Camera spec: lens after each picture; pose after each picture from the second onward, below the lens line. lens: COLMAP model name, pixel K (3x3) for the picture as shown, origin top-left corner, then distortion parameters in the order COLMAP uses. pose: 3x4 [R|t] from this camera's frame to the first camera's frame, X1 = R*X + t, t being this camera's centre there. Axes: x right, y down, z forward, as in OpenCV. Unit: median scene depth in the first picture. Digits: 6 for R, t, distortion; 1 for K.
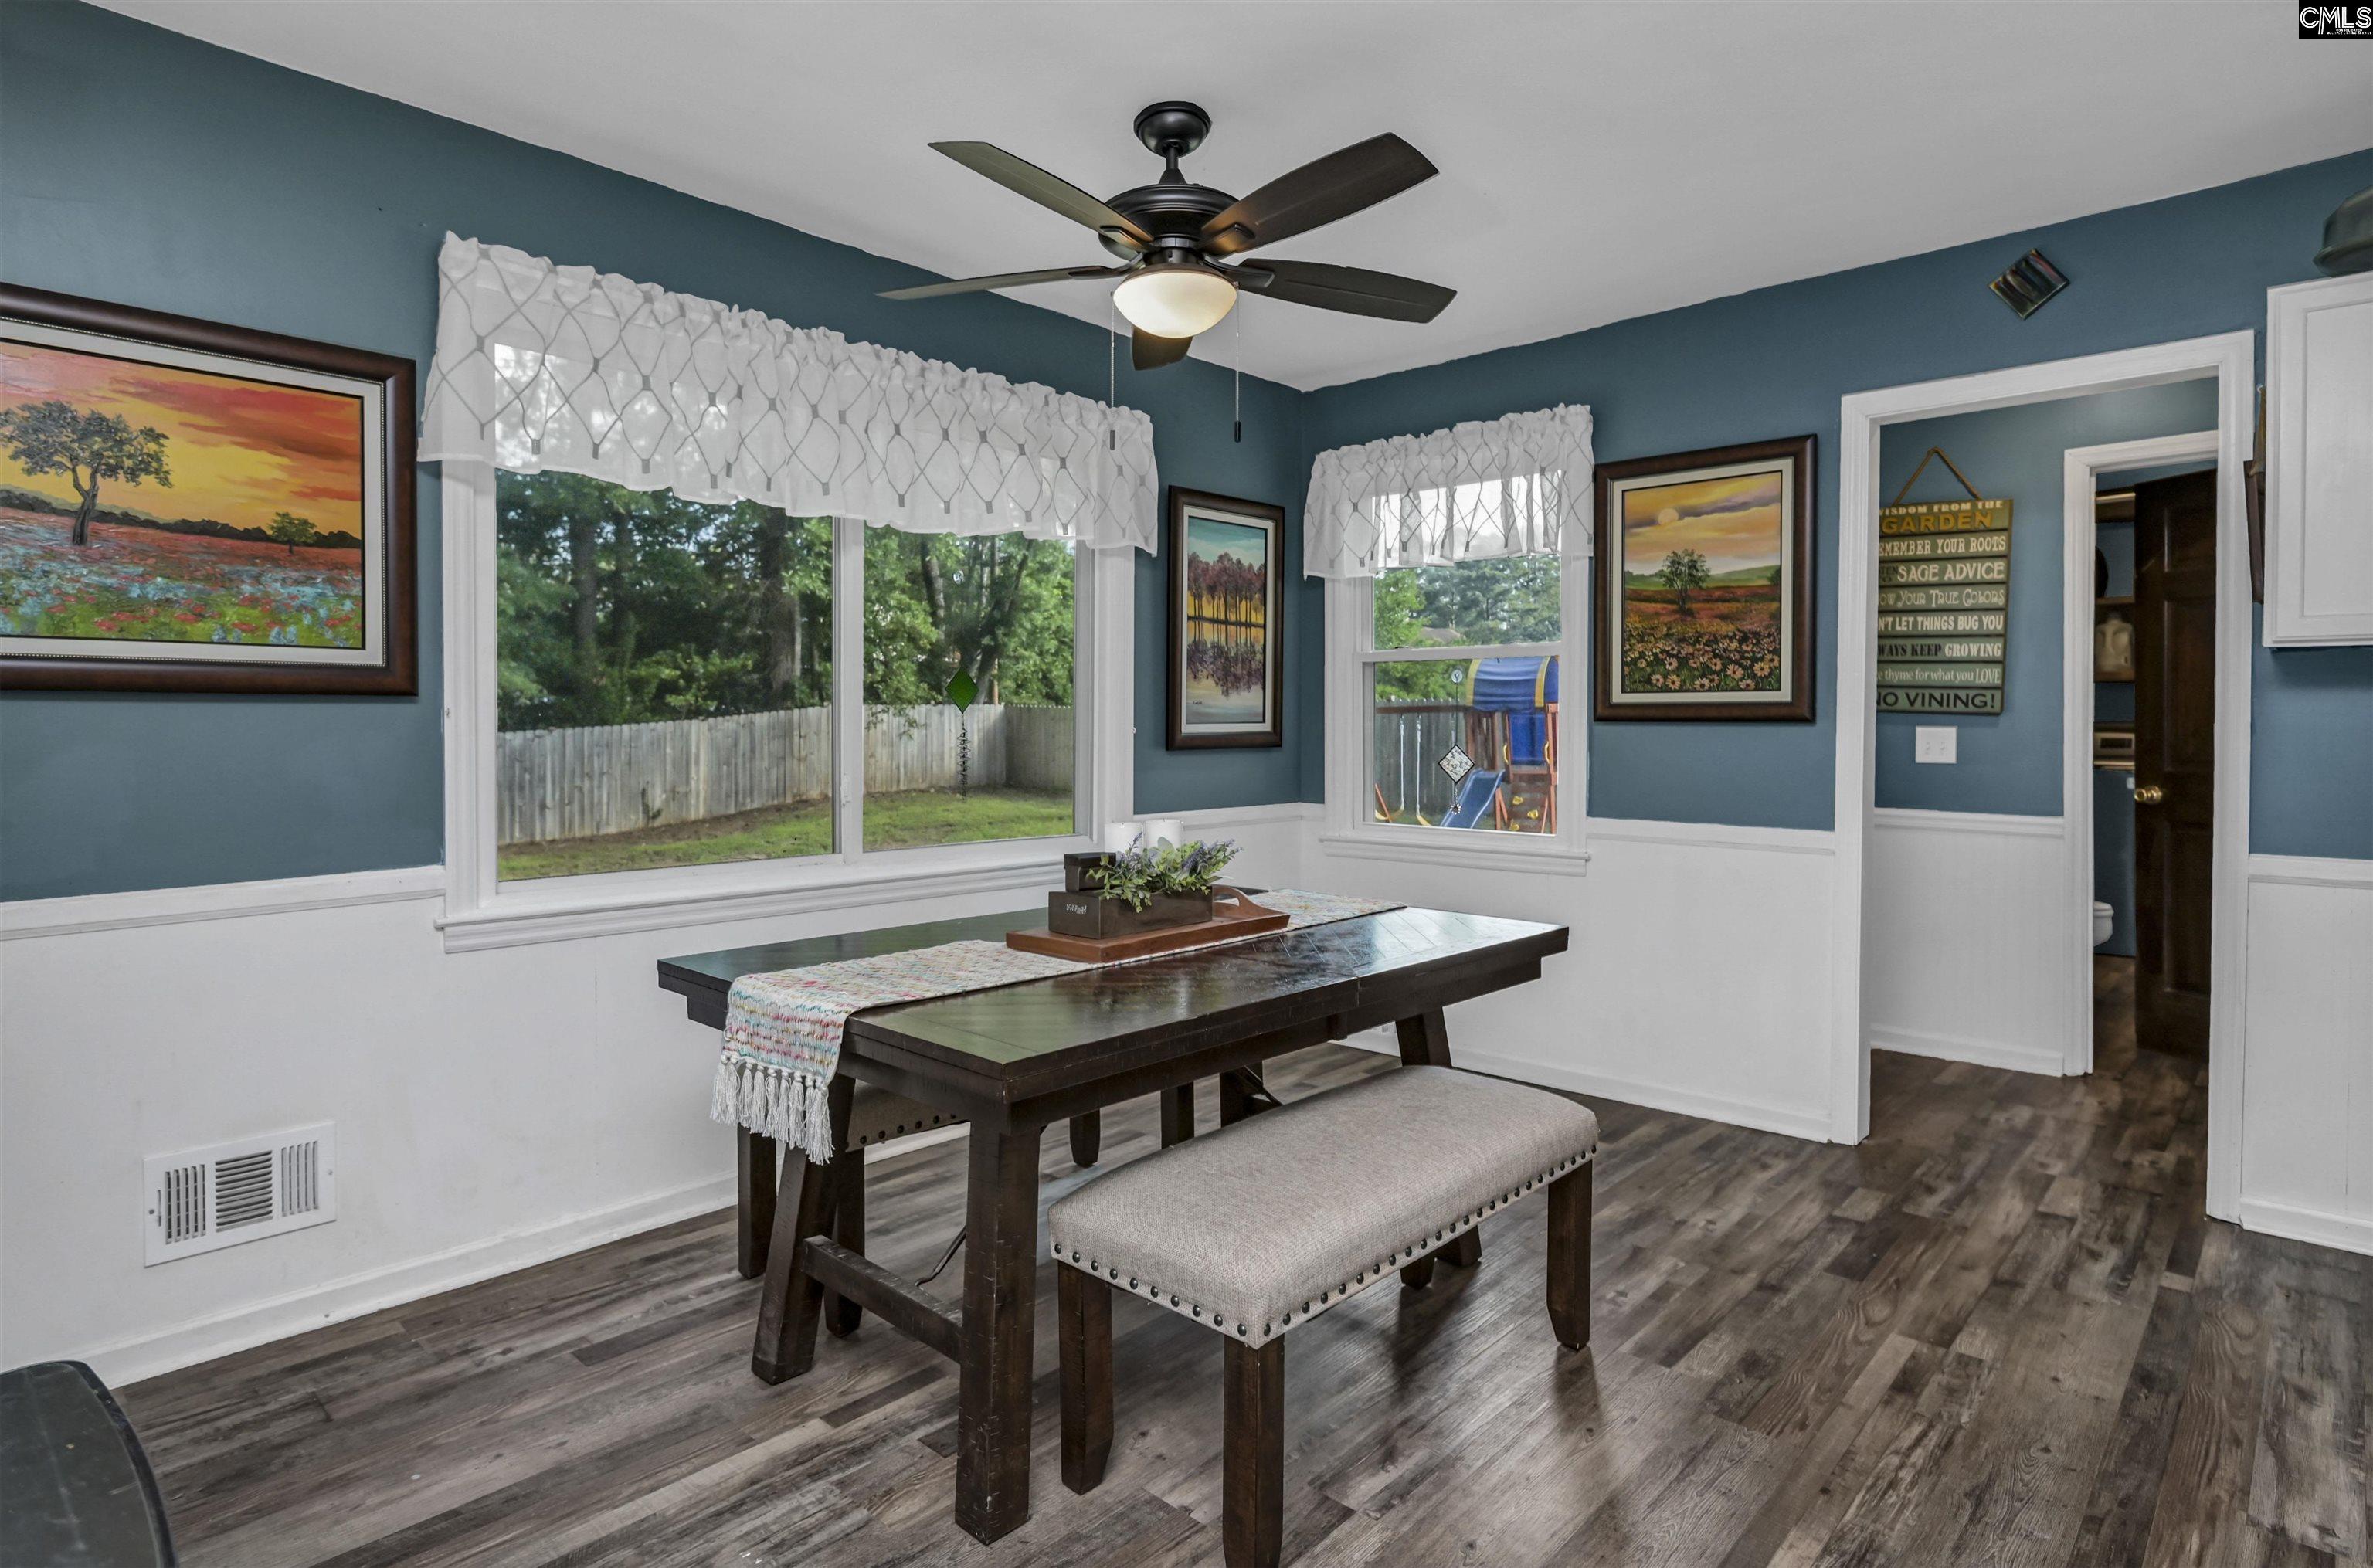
lens RADIAL K [[1246.7, 0, 1145.2], [0, 1246.7, 734.1], [0, 0, 1]] dist [0.001780, -0.002971]
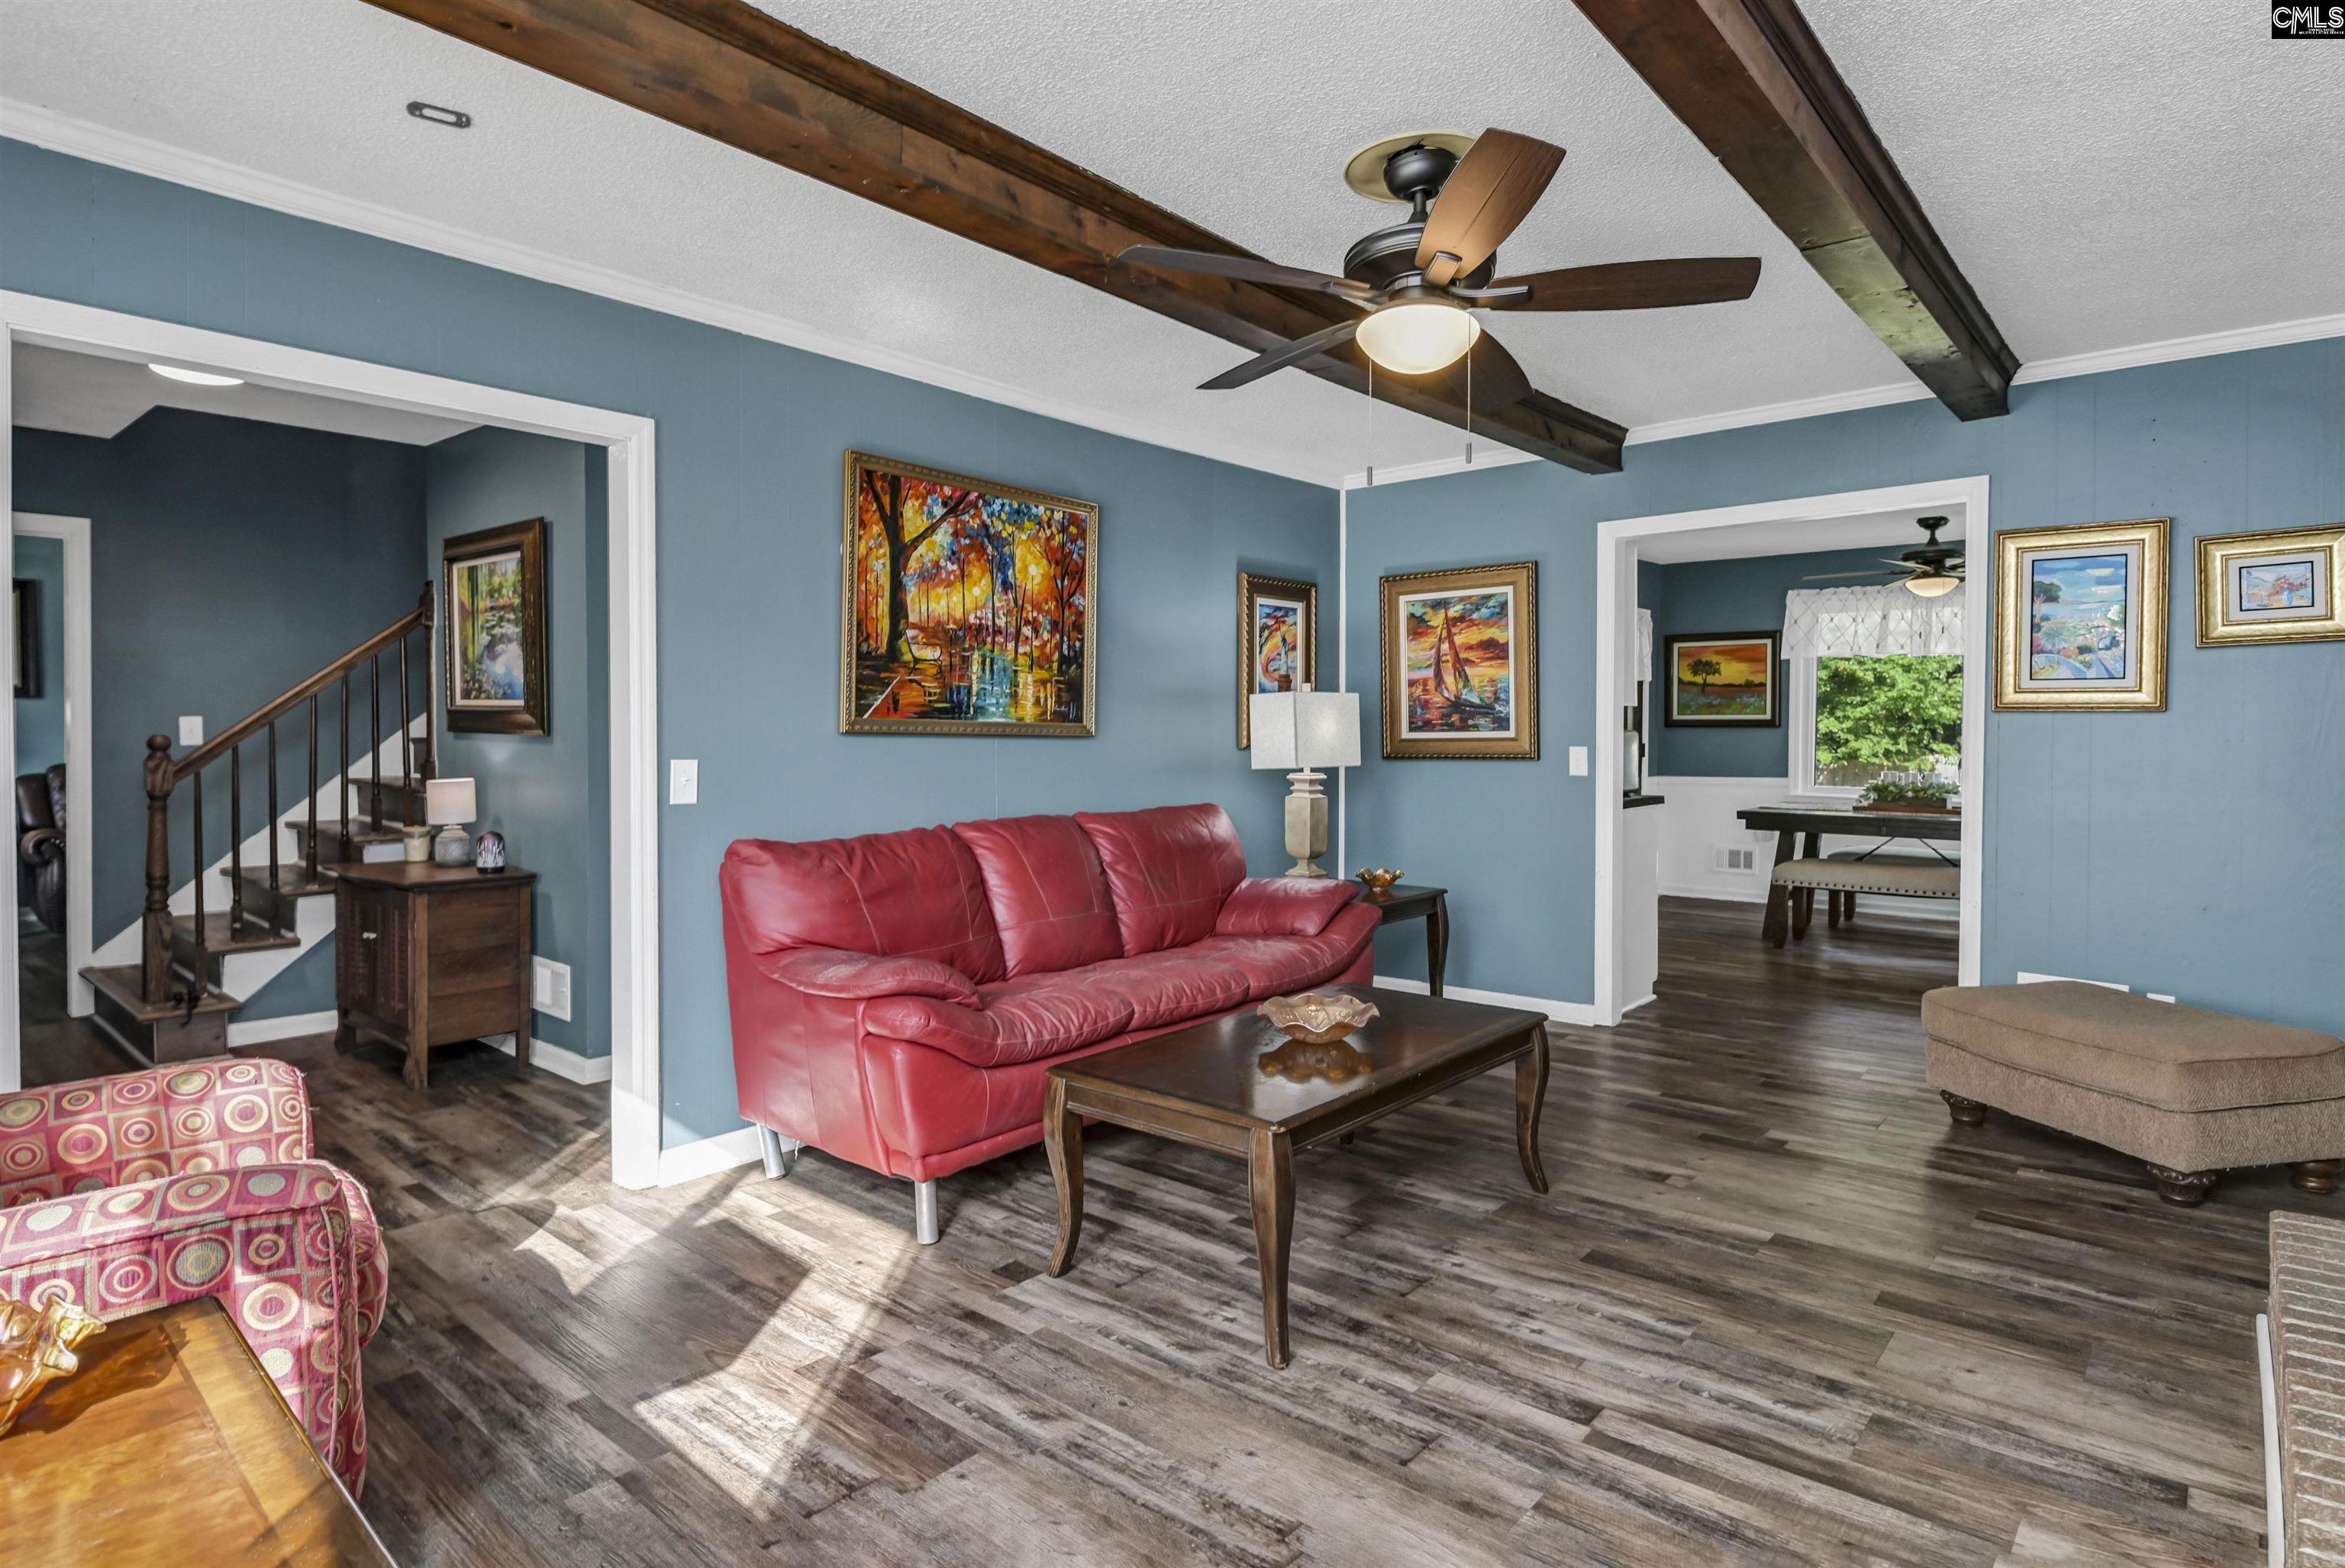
lens RADIAL K [[1239.9, 0, 1172.5], [0, 1239.9, 749.8], [0, 0, 1]] dist [0.007814, -0.008967]
pose [[0.056536, 0.019156, -0.998217, 2.025308], [-0.012298, 0.999753, 0.018489, -0.009536], [0.998325, 0.011231, 0.056758, -0.637511]]
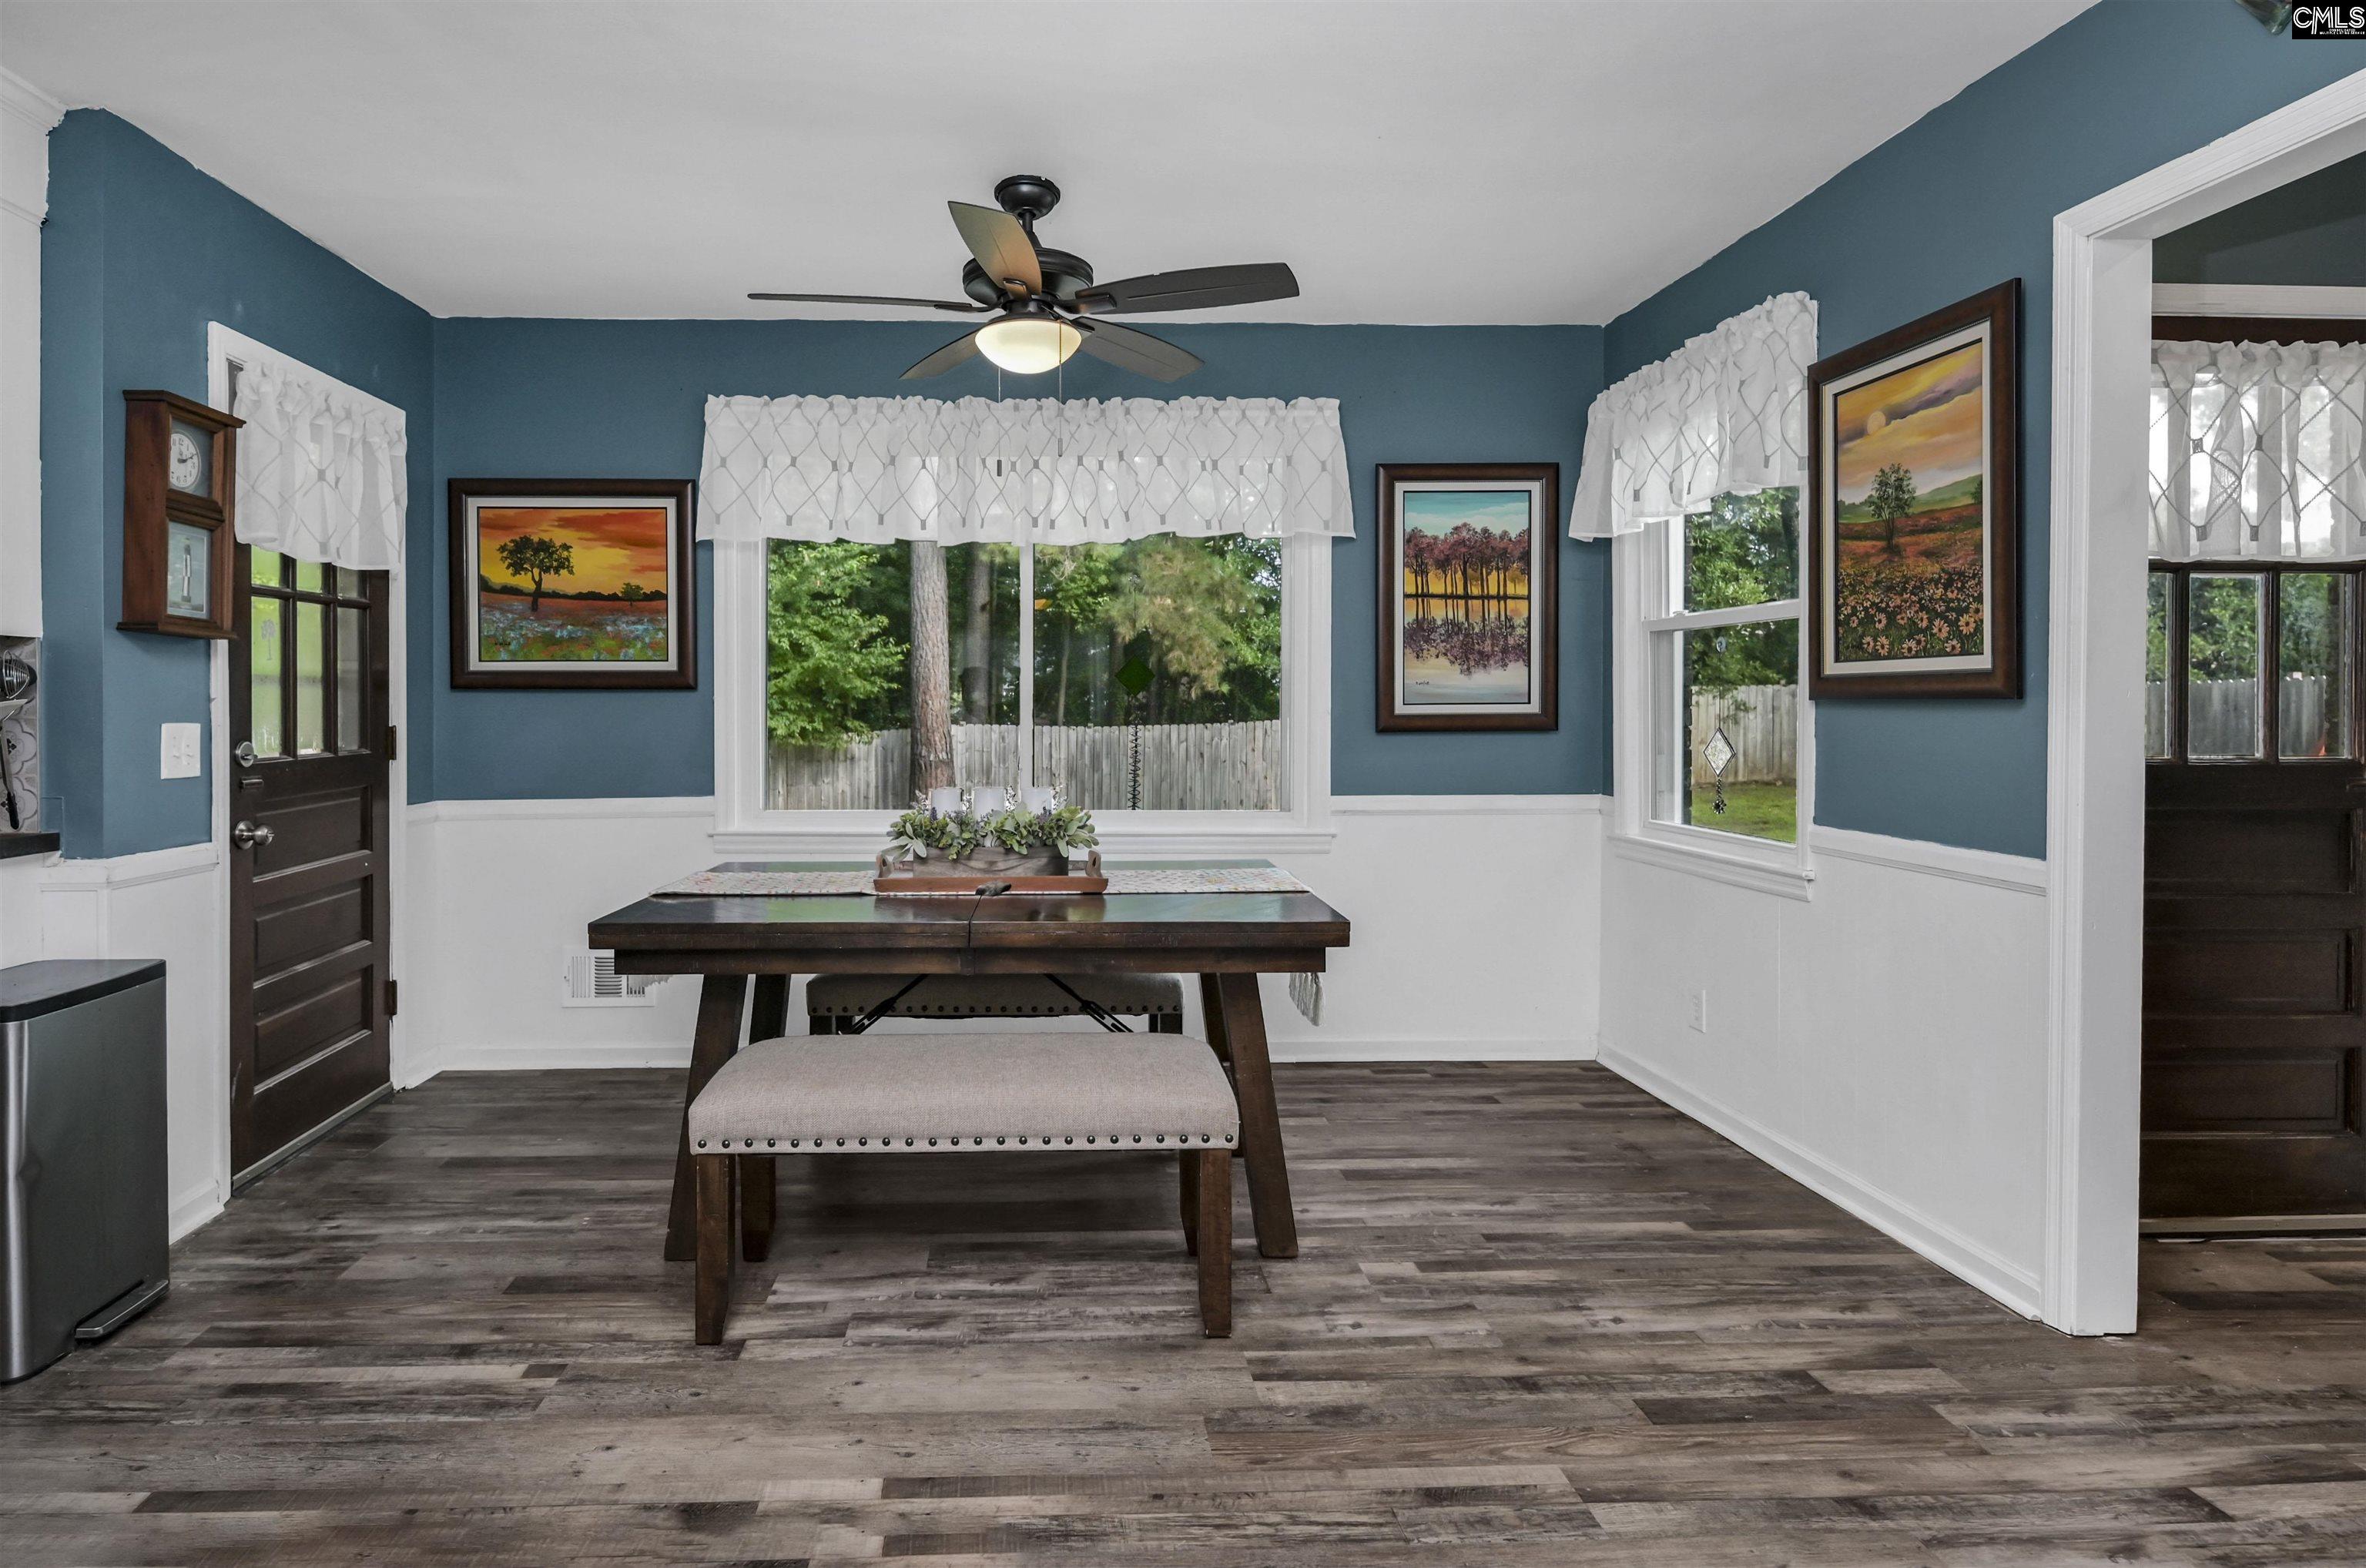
lens RADIAL K [[1243.0, 0, 1036.4], [0, 1243.0, 708.9], [0, 0, 1]] dist [0.001780, -0.002971]
pose [[0.706780, -0.001380, -0.707432, 0.632618], [-0.003836, 0.999976, -0.005783, 0.001832], [0.707423, 0.006801, 0.706757, 0.136238]]
